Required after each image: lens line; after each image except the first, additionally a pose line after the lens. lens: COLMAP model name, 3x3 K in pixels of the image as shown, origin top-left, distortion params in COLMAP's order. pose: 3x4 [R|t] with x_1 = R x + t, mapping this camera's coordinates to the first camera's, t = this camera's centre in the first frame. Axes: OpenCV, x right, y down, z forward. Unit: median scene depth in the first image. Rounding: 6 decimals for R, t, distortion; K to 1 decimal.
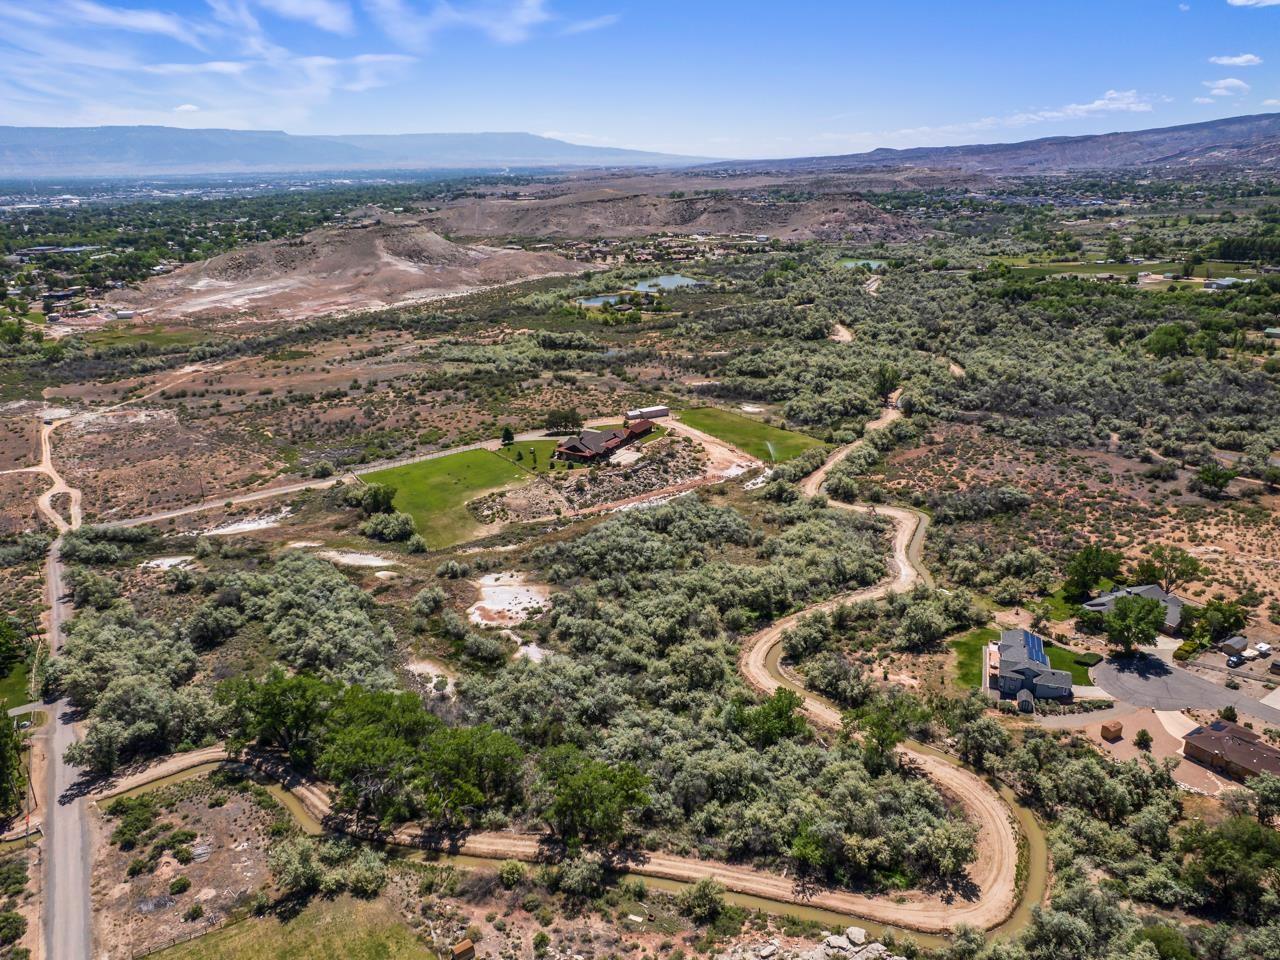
lens RADIAL K [[917.3, 0, 632.8], [0, 917.3, 469.9], [0, 0, 1]] dist [-0.059096, 0.039663]
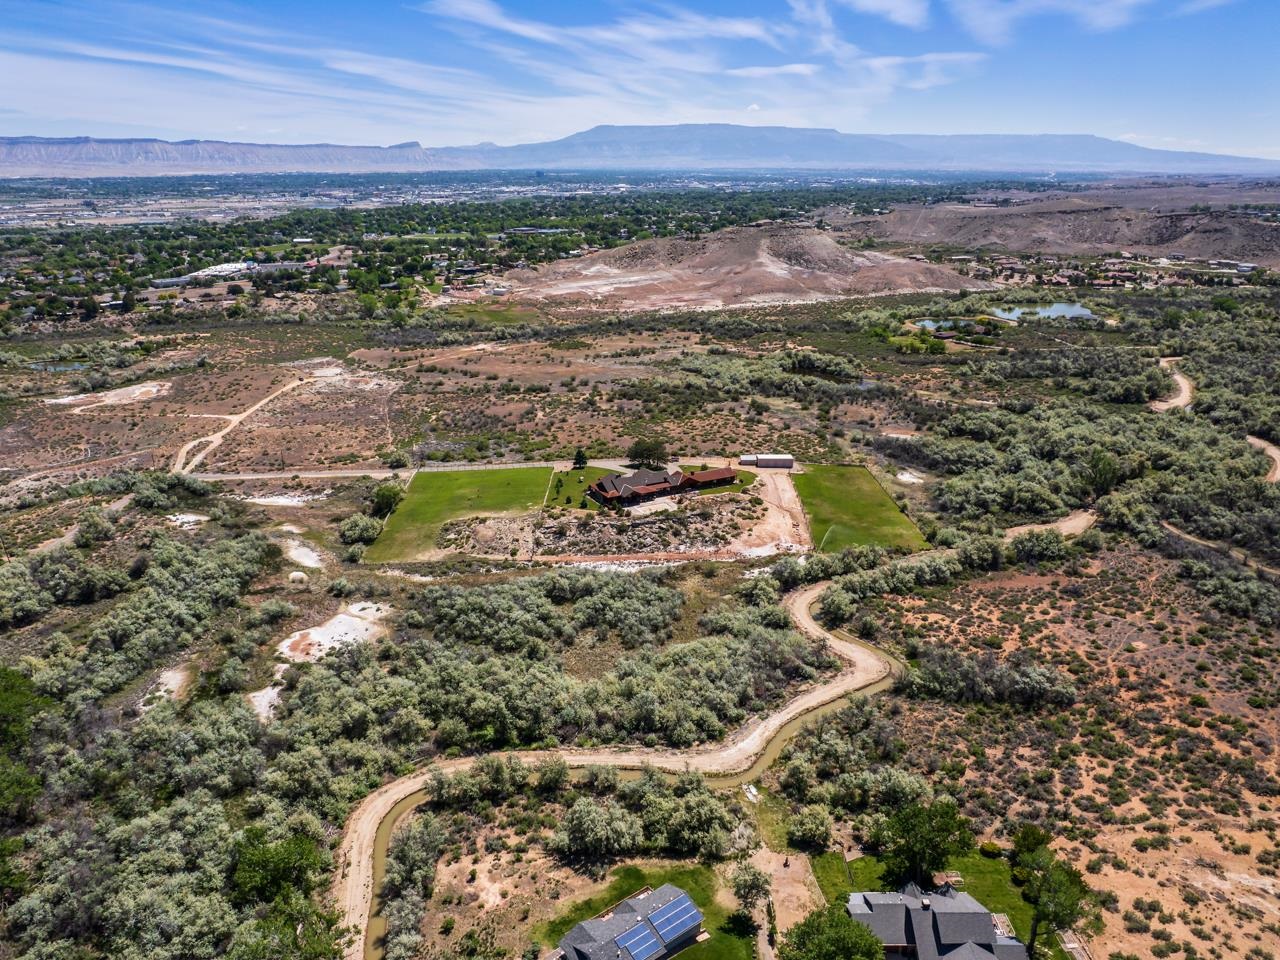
lens RADIAL K [[917.3, 0, 640.0], [0, 917.3, 487.4], [0, 0, 1]] dist [-0.059096, 0.039663]
pose [[0.852002, 0.186753, -0.489096, 0.336574], [-0.178019, 0.981890, 0.064810, -0.072330], [0.492342, 0.031850, 0.869819, 0.210515]]
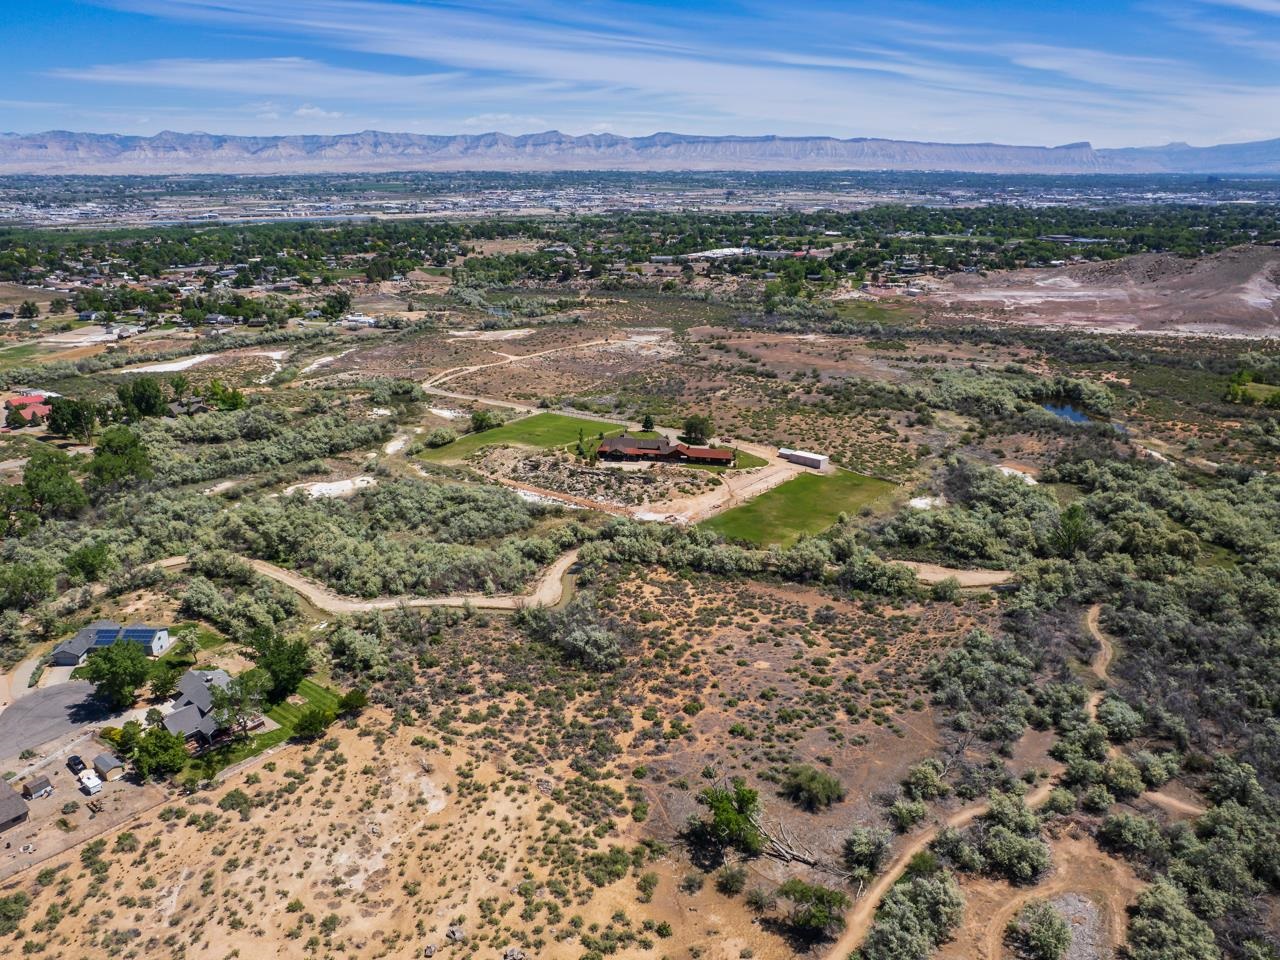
lens RADIAL K [[917.3, 0, 632.0], [0, 917.3, 516.9], [0, 0, 1]] dist [-0.059096, 0.039663]
pose [[0.336191, 0.353247, -0.873036, 0.728316], [-0.306854, 0.917494, 0.253072, -0.179385], [0.890402, 0.182814, 0.416849, 0.520712]]
